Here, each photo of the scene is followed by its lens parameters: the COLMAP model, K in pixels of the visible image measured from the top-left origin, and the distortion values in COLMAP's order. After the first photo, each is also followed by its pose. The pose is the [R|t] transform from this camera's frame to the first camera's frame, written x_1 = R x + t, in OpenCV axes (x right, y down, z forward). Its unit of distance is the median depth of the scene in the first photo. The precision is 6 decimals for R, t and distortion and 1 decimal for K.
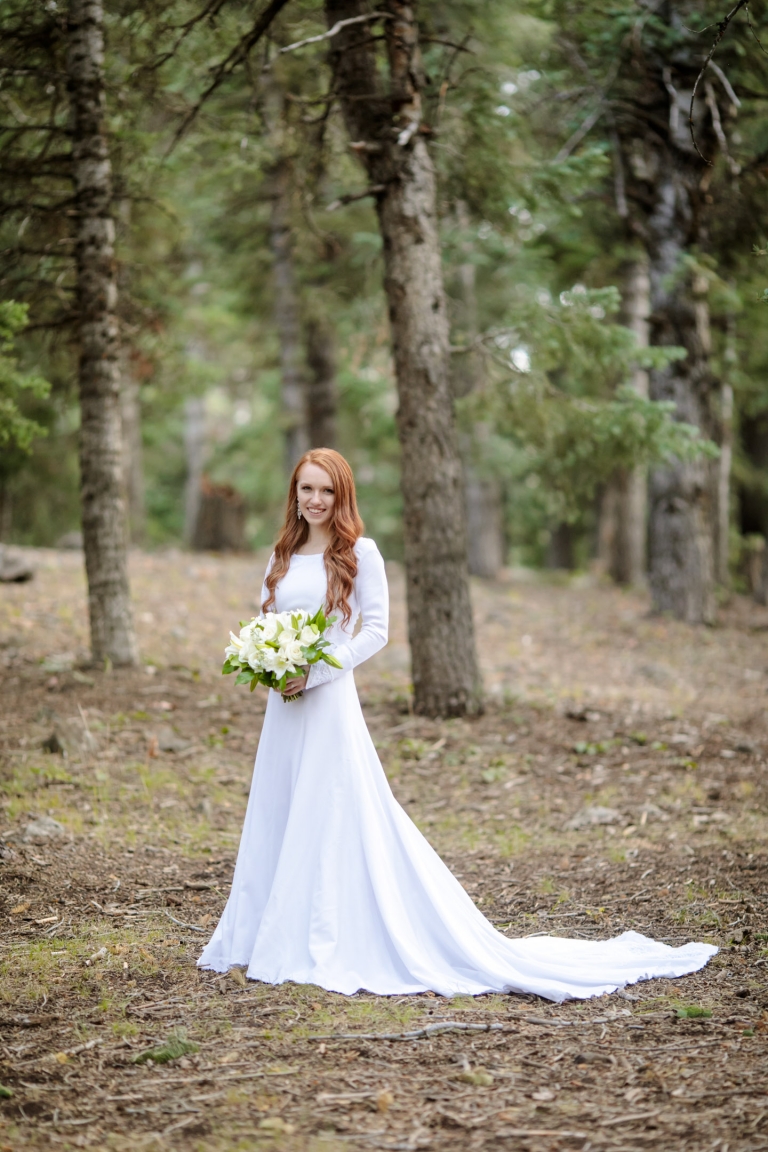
lens RADIAL K [[4423.9, 0, 384.0], [0, 4423.9, 576.0], [0, 0, 1]] dist [0.297214, -0.617358]
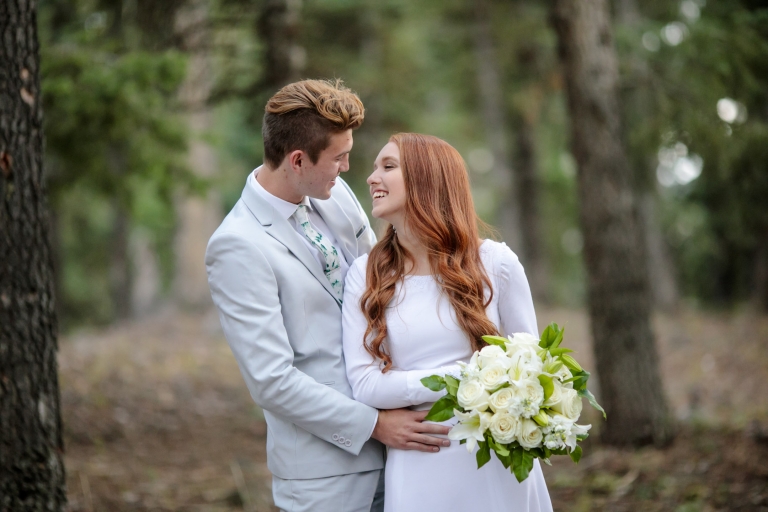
lens RADIAL K [[2949.2, 0, 384.0], [0, 2949.2, 256.0], [0, 0, 1]] dist [0.297214, -0.617358]
pose [[0.995716, -0.057047, -0.072763, 0.008301], [0.055311, 0.998140, -0.025646, 0.002811], [0.074090, 0.021511, 0.997020, 0.326559]]
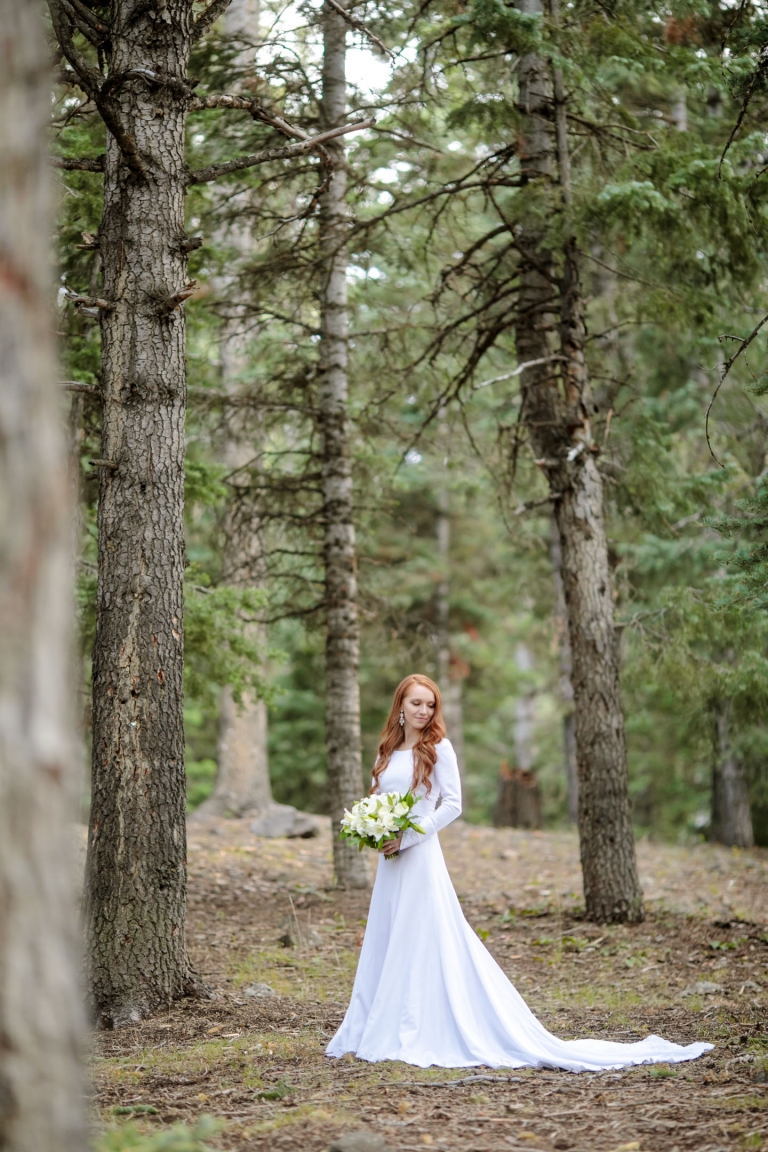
lens RADIAL K [[4423.9, 0, 384.0], [0, 4423.9, 576.0], [0, 0, 1]] dist [0.297214, -0.617358]
pose [[0.995602, -0.010141, -0.093138, 0.066707], [0.003218, 0.997239, -0.074189, 0.026830], [0.093633, 0.073563, 0.992885, -0.234127]]
